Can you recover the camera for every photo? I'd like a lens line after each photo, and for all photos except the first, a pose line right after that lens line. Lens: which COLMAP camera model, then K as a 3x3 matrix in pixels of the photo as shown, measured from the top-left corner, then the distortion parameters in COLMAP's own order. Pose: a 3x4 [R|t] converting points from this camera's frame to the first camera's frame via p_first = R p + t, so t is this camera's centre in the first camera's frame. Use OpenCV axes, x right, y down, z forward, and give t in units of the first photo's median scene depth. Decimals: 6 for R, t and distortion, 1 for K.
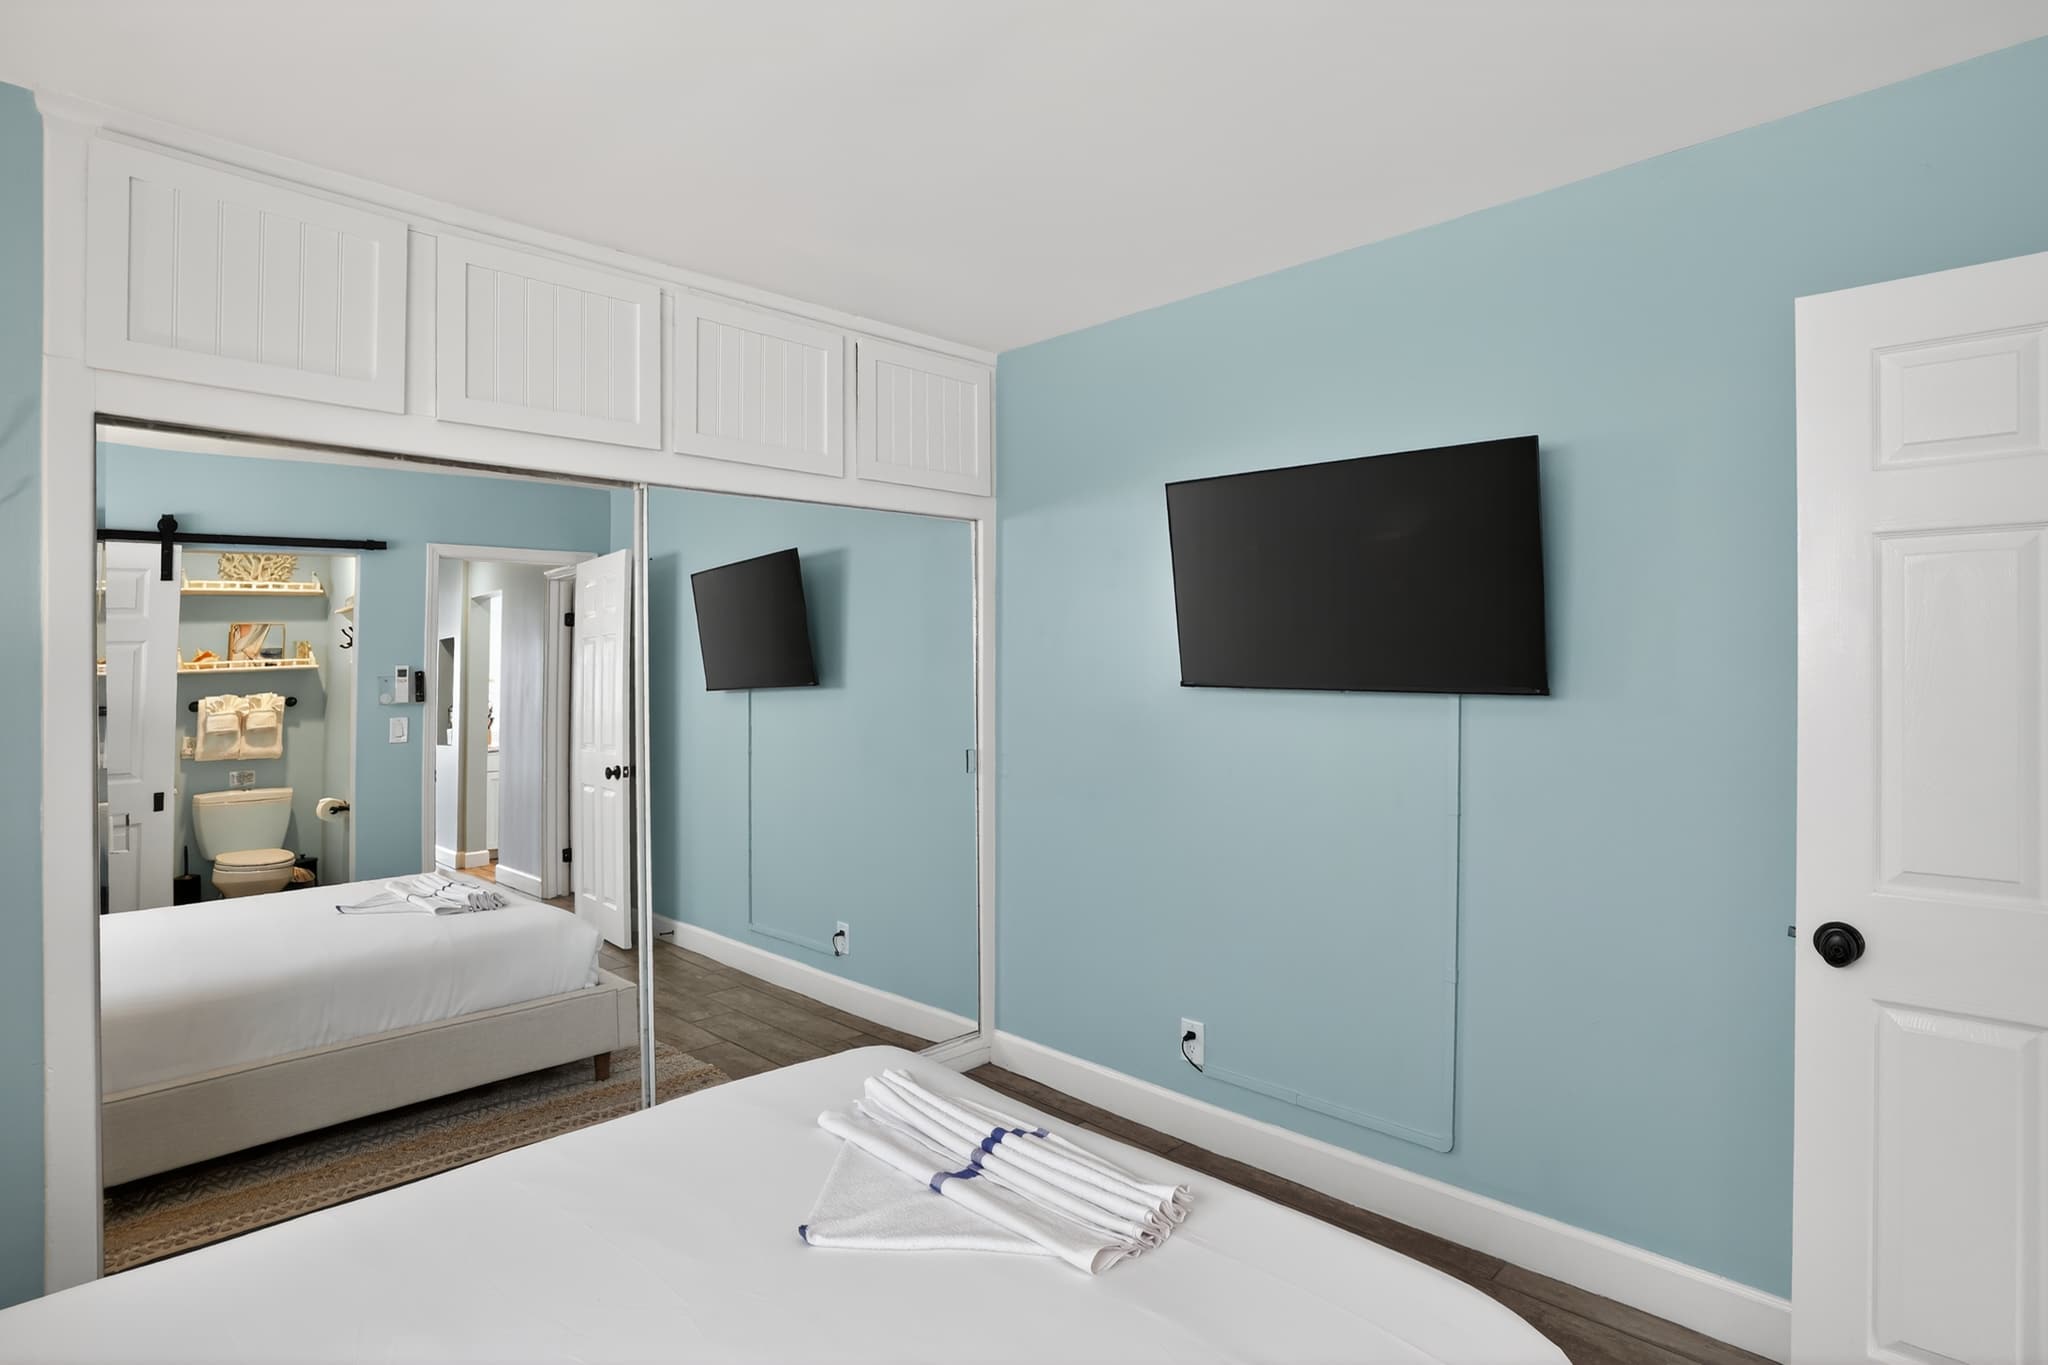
lens RADIAL K [[1013.0, 0, 1026.4], [0, 1013.0, 662.4], [0, 0, 1]] dist [-0.073173, 0.031505]
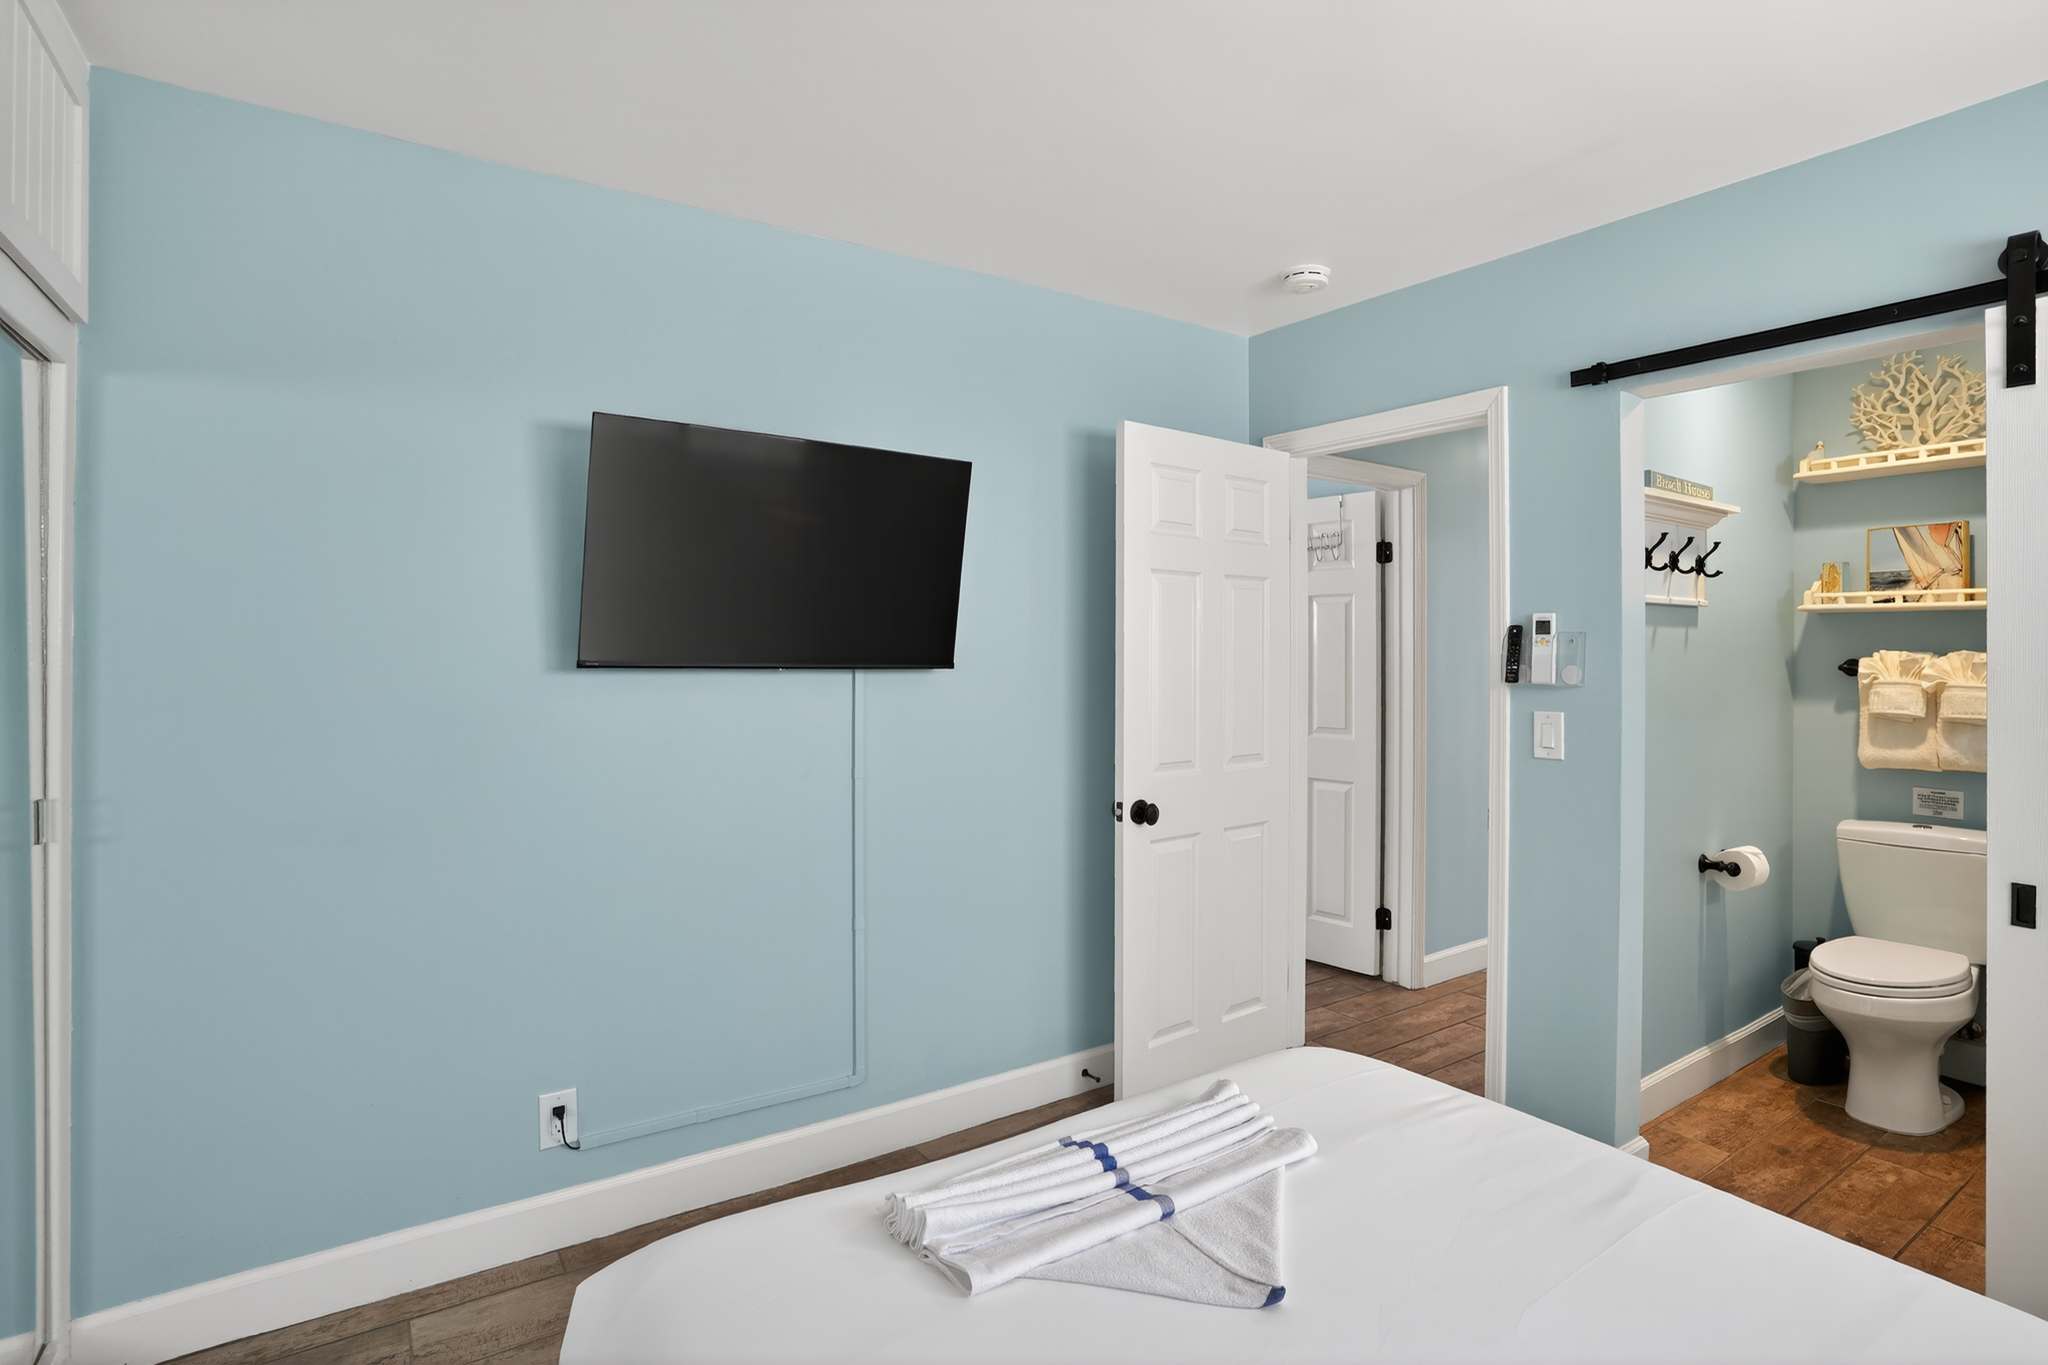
lens RADIAL K [[1013.0, 0, 1026.4], [0, 1013.0, 662.4], [0, 0, 1]] dist [-0.073173, 0.031505]
pose [[0.192806, -0.003490, 0.981231, -0.893779], [-0.012554, 0.999903, 0.006023, 0.025228], [-0.981157, -0.013479, 0.192744, 0.865797]]
